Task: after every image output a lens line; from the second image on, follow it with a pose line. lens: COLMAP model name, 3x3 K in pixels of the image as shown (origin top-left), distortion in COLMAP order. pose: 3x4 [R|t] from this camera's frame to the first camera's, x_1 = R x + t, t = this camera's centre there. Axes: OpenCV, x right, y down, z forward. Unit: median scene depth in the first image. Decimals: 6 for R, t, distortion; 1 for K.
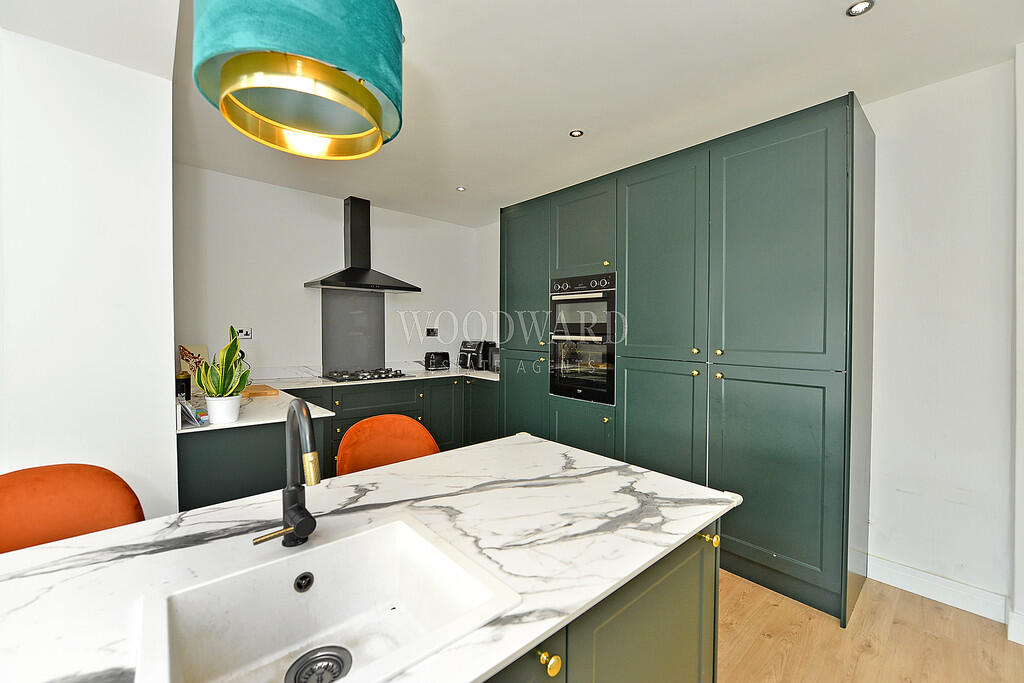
lens RADIAL K [[418.3, 0, 518.3], [0, 418.3, 327.8], [0, 0, 1]] dist [-0.002630, -0.000358]
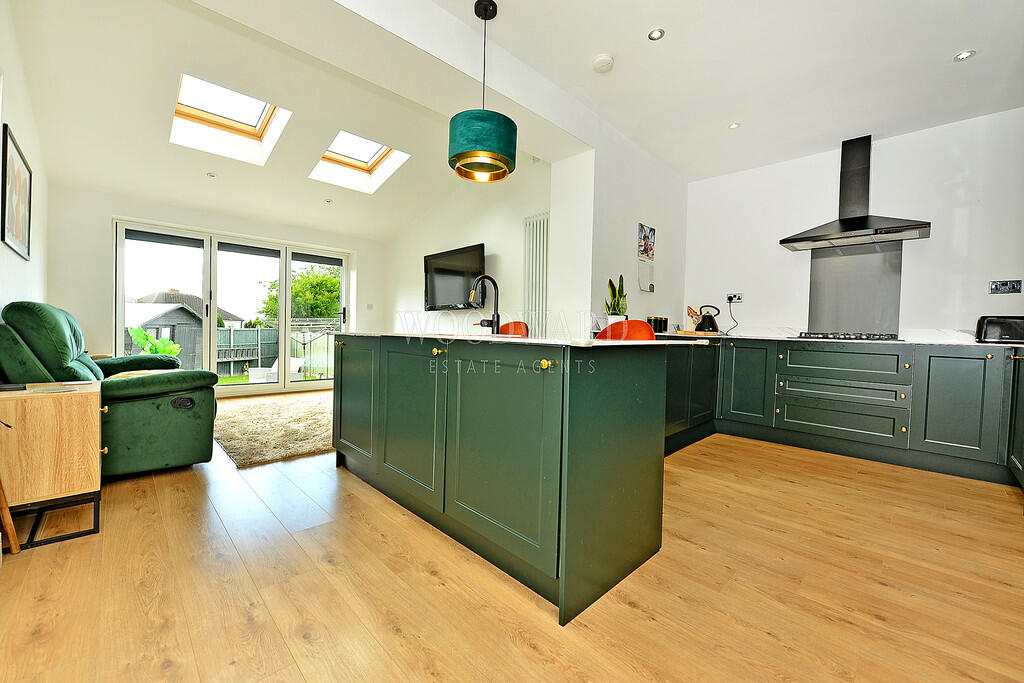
lens RADIAL K [[404.4, 0, 512.0], [0, 404.4, 341.5], [0, 0, 1]] dist [-0.000992, -0.000246]
pose [[0.013614, 0.045246, -0.998883, 1.238811], [-0.050318, 0.997741, 0.044509, 0.309977], [0.998640, 0.049656, 0.015860, 0.663125]]
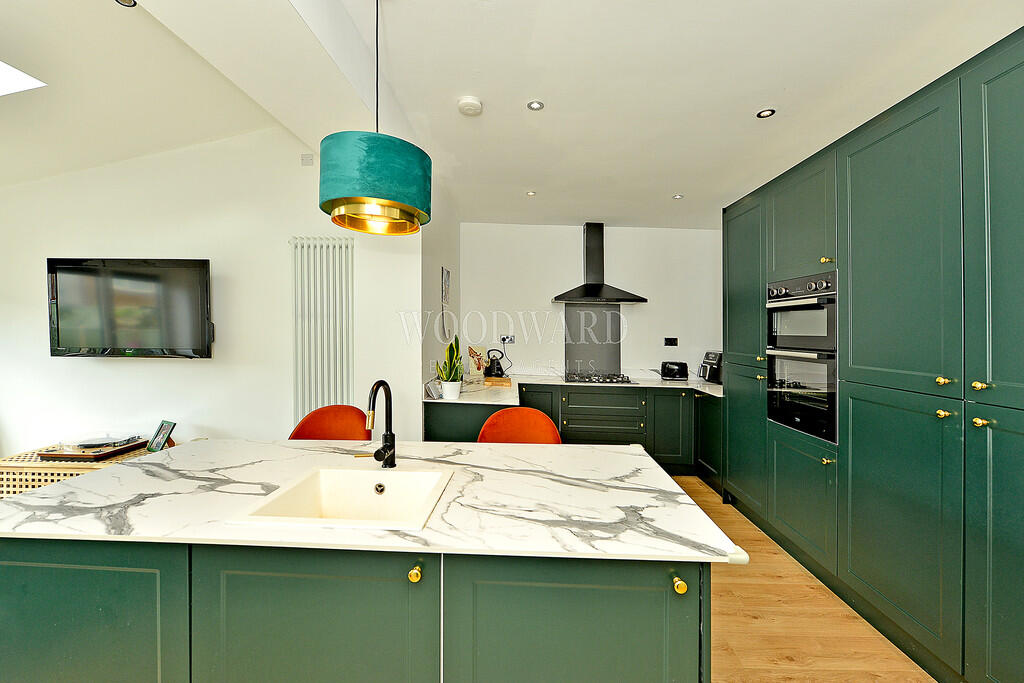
lens RADIAL K [[418.3, 0, 518.3], [0, 418.3, 327.8], [0, 0, 1]] dist [-0.002630, -0.000358]
pose [[0.730141, 0.003327, -0.683288, 0.618455], [-0.014378, 0.999842, -0.010497, -0.020819], [0.683145, 0.017489, 0.730073, 0.076555]]
